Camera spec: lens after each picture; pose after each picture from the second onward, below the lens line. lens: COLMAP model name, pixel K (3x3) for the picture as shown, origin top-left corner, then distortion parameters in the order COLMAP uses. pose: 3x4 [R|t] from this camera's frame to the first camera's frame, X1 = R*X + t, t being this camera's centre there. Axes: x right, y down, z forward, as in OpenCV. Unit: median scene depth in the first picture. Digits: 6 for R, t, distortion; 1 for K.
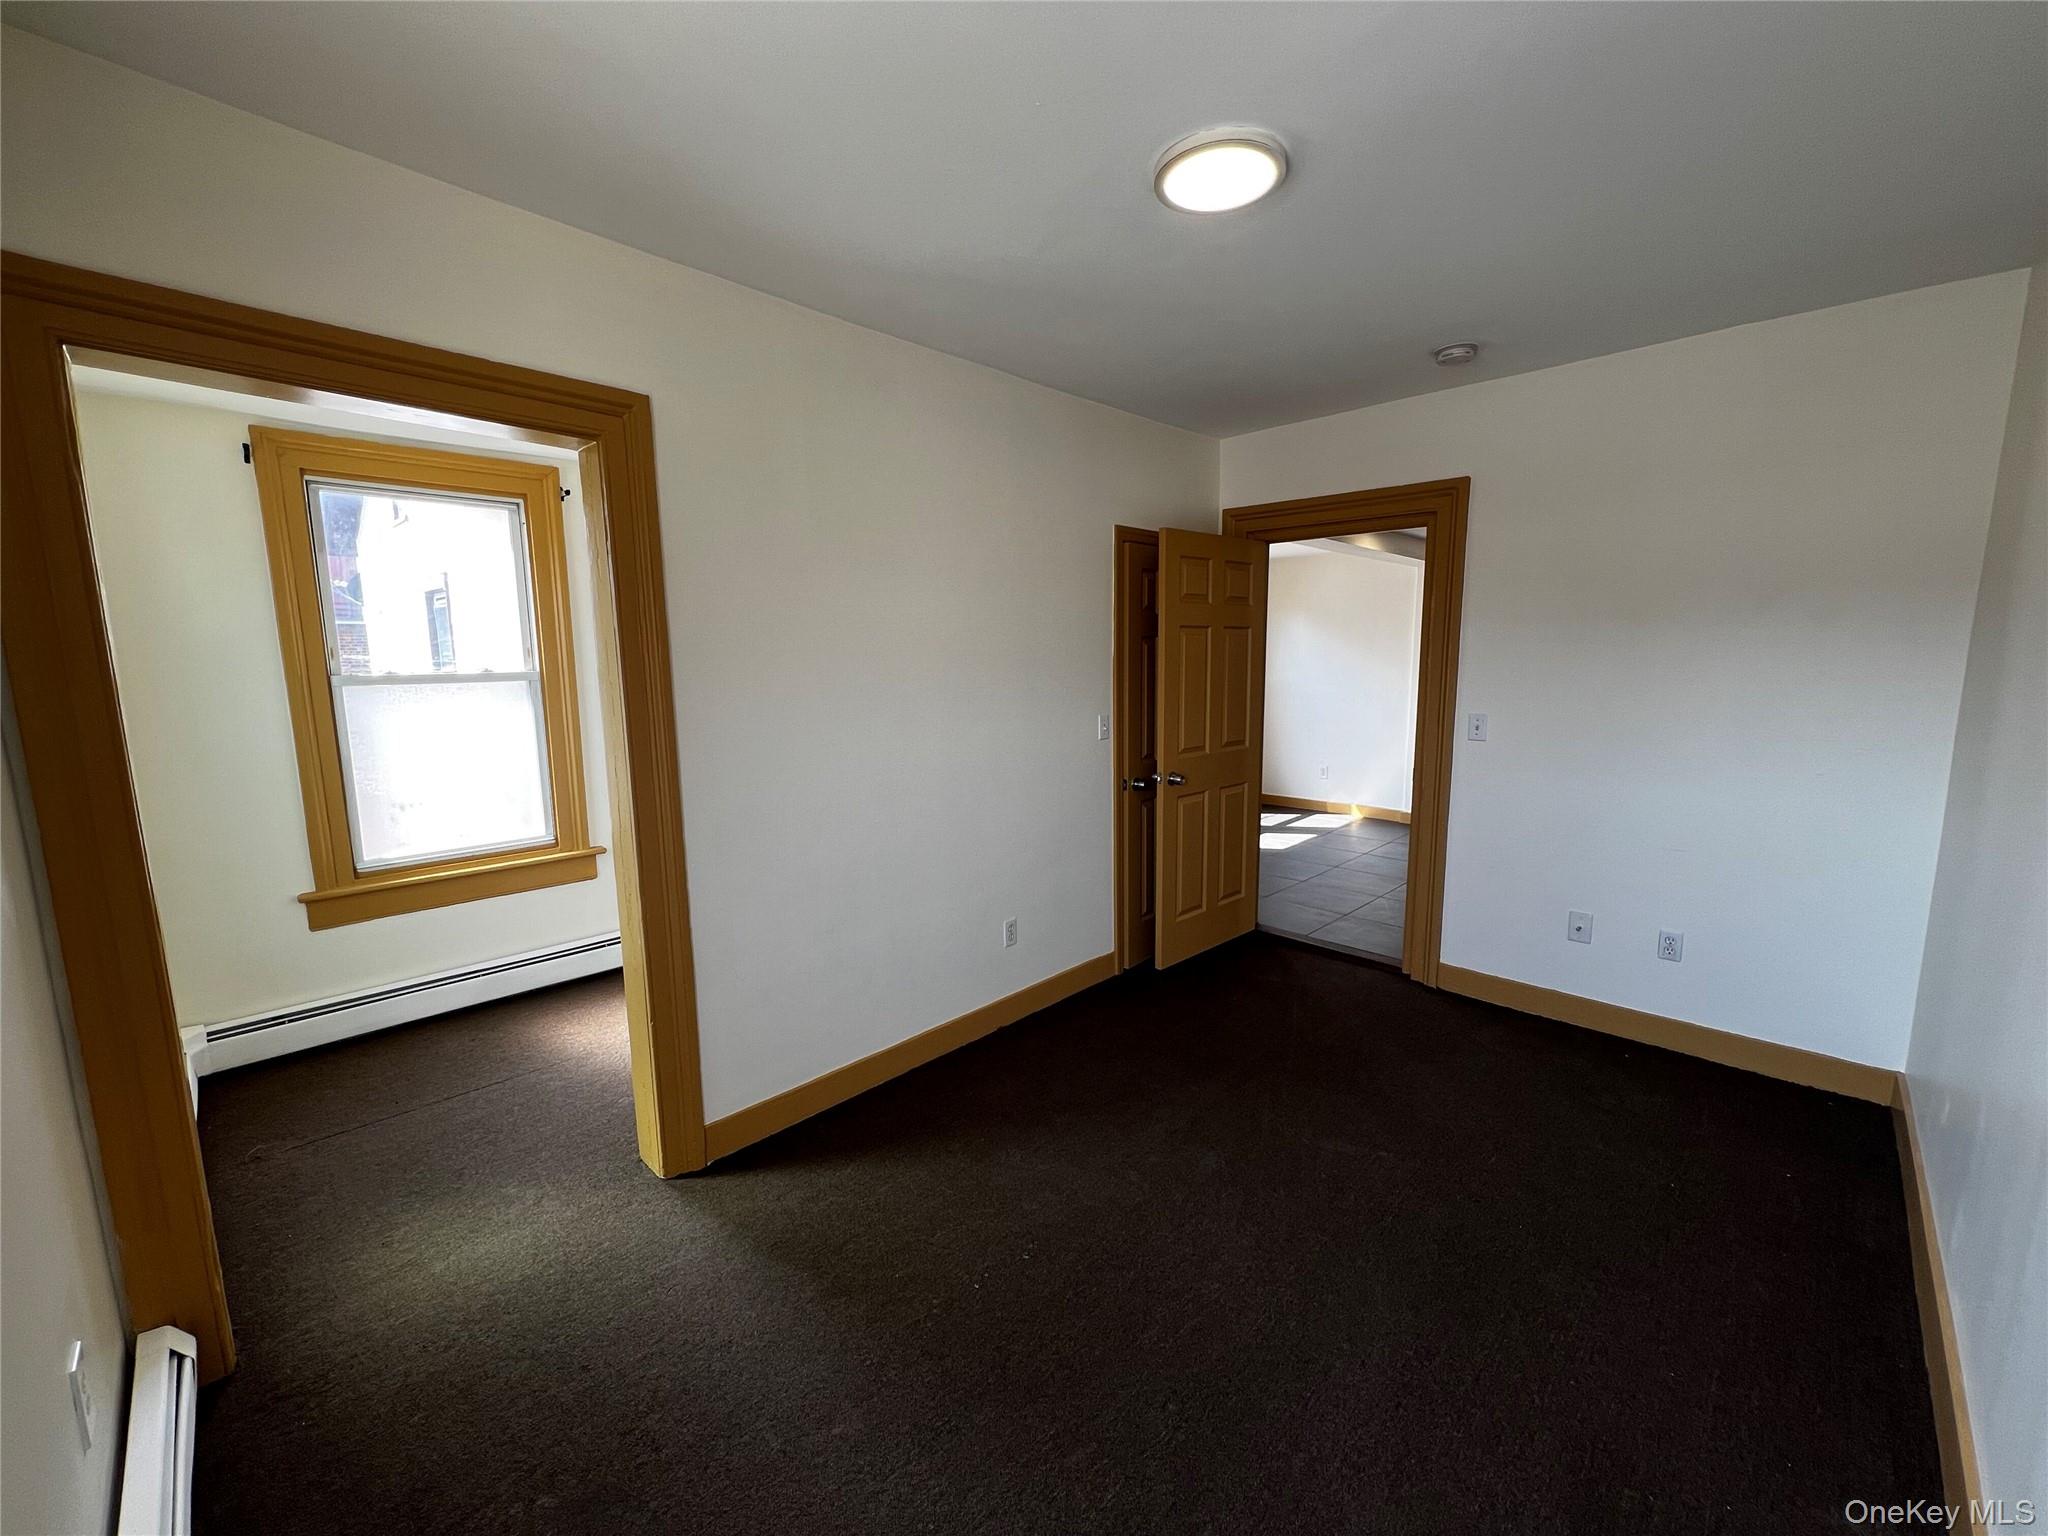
lens RADIAL K [[821.4, 0, 1026.8], [0, 821.4, 761.8], [0, 0, 1]] dist [-0.003472, 0.000838]
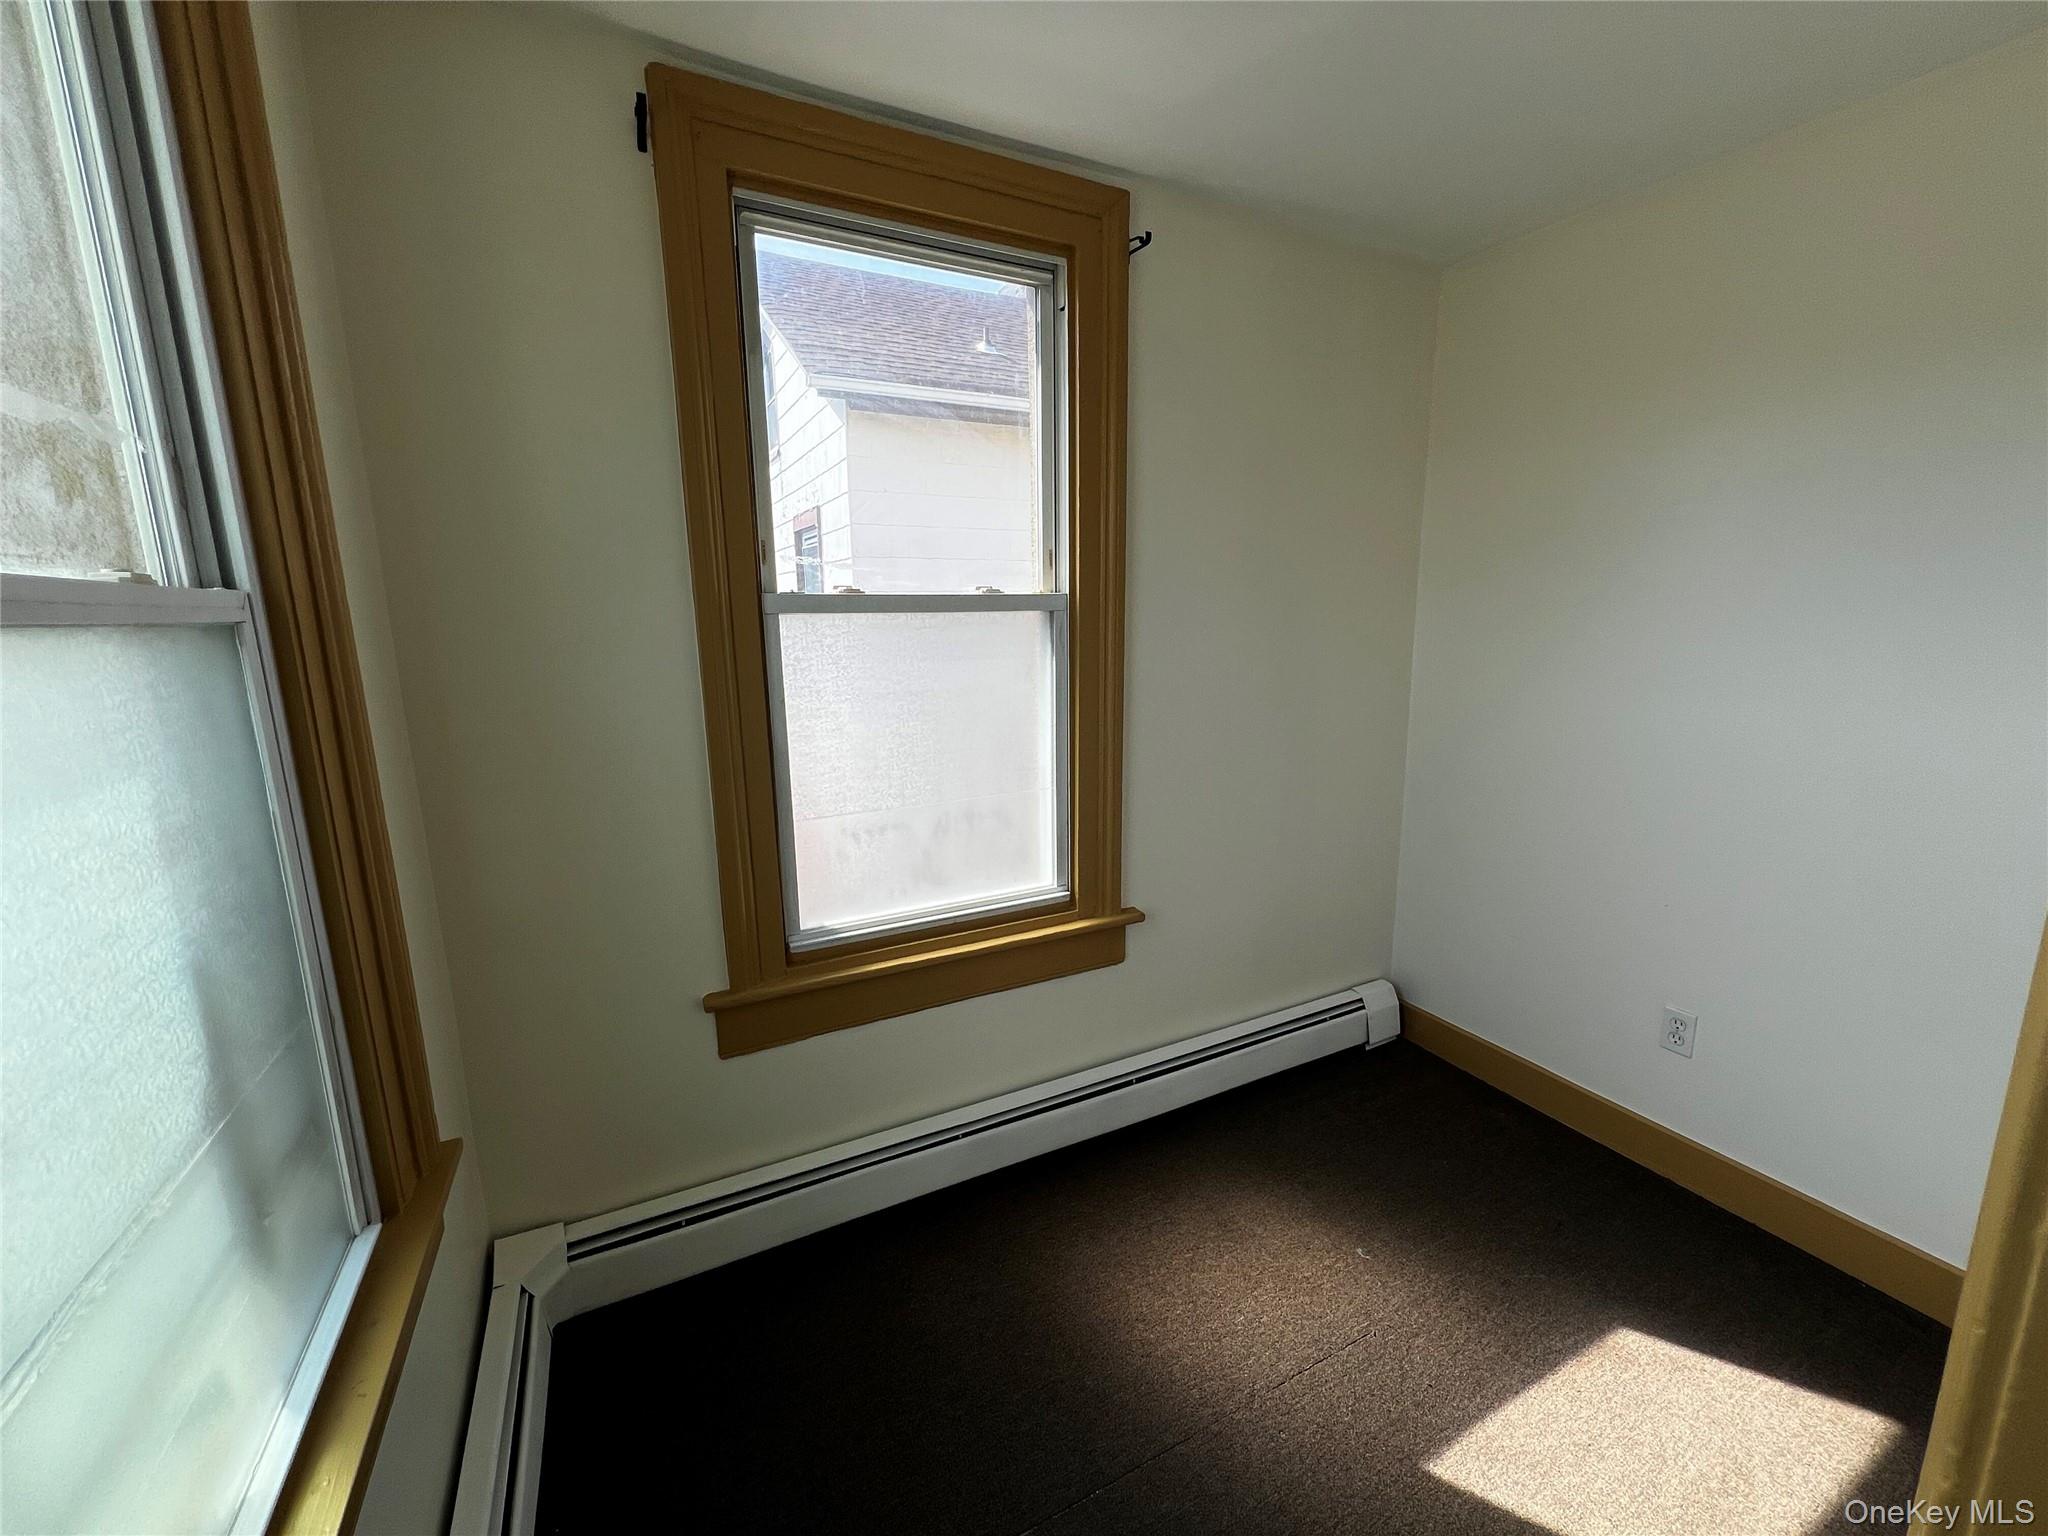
lens RADIAL K [[821.4, 0, 1016.3], [0, 821.4, 758.3], [0, 0, 1]] dist [-0.003472, 0.000838]
pose [[0.944713, 0.055906, -0.323097, -0.497923], [-0.040445, 0.997701, 0.054373, -0.032986], [0.325394, -0.038299, 0.944803, 0.528280]]
